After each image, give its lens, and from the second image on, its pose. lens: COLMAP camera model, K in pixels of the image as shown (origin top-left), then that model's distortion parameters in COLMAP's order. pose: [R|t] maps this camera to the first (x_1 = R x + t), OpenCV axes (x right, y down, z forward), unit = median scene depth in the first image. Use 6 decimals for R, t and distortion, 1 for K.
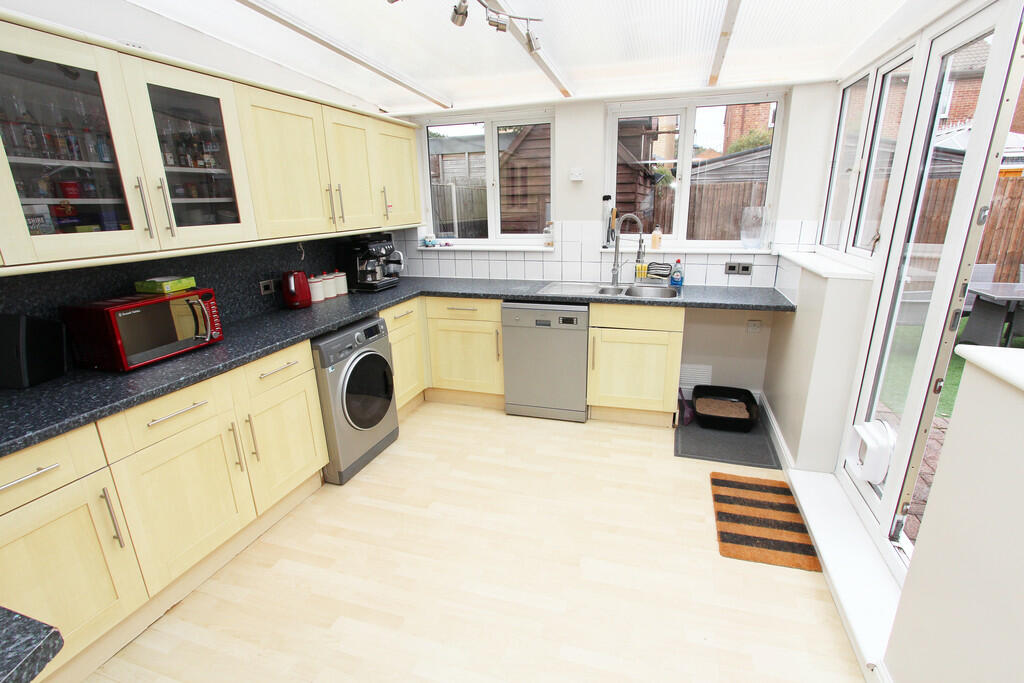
lens RADIAL K [[475.4, 0, 511.9], [0, 475.4, 345.4], [0, 0, 1]] dist [-0.015485, 0.001449]
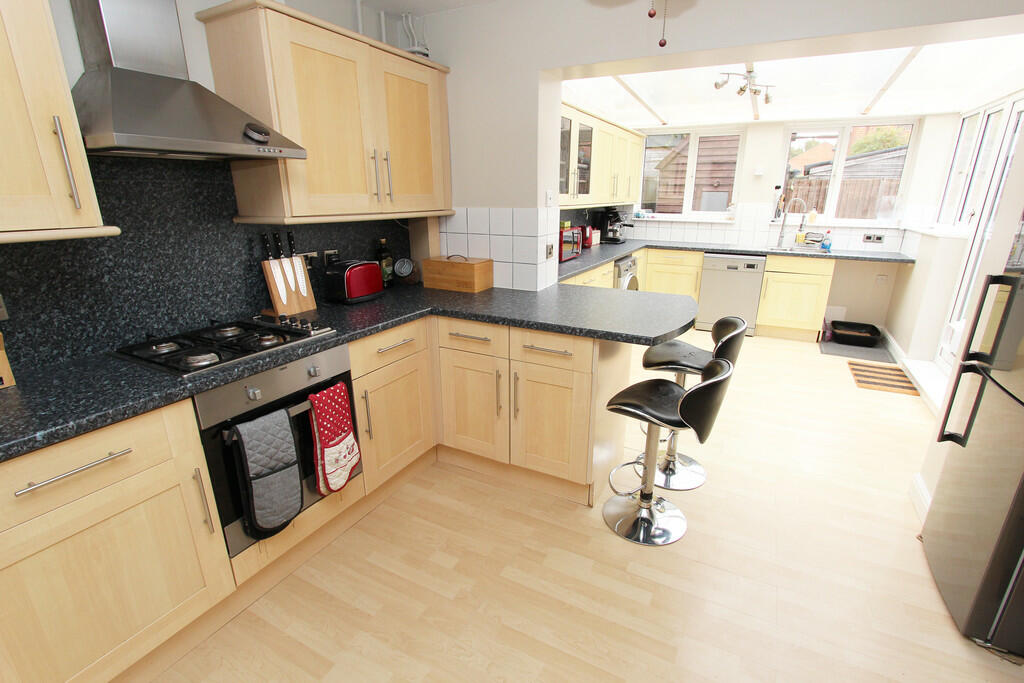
lens RADIAL K [[475.4, 0, 513.6], [0, 475.4, 342.2], [0, 0, 1]] dist [-0.015485, 0.001449]
pose [[0.984980, 0.074435, -0.155800, -0.362455], [-0.072458, 0.997203, 0.018338, 0.209819], [0.156729, -0.006773, 0.987618, -0.606251]]
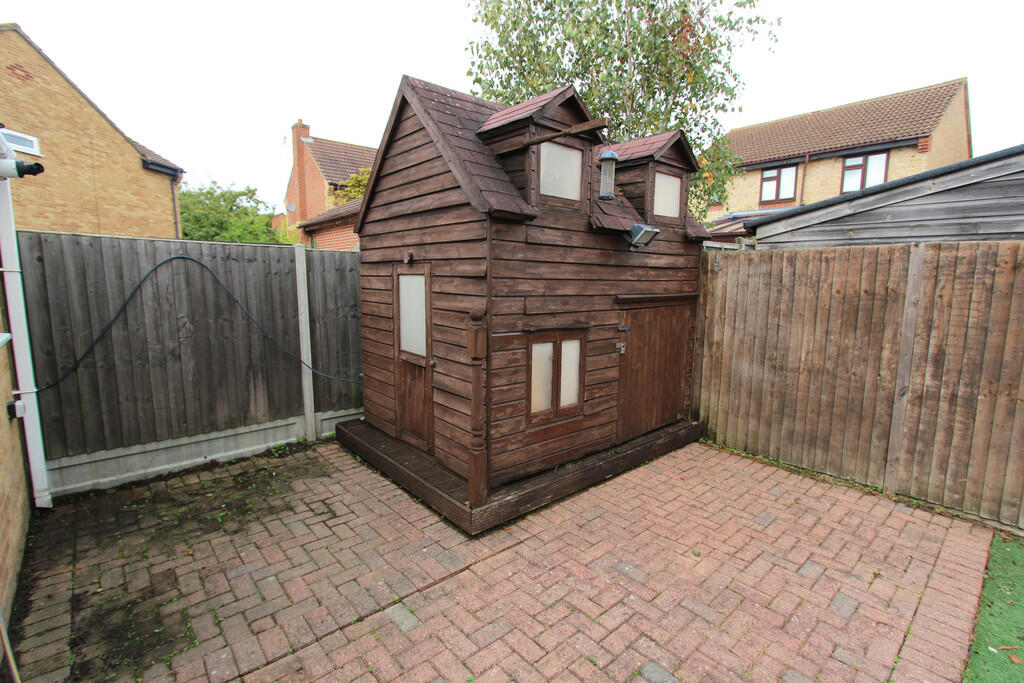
lens RADIAL K [[475.4, 0, 513.3], [0, 475.4, 342.2], [0, 0, 1]] dist [-0.015485, 0.001449]
pose [[0.857544, 0.100580, -0.504482, 0.951055], [-0.176920, 0.978539, -0.105643, -0.325007], [0.483030, 0.179847, 0.856935, 1.040039]]
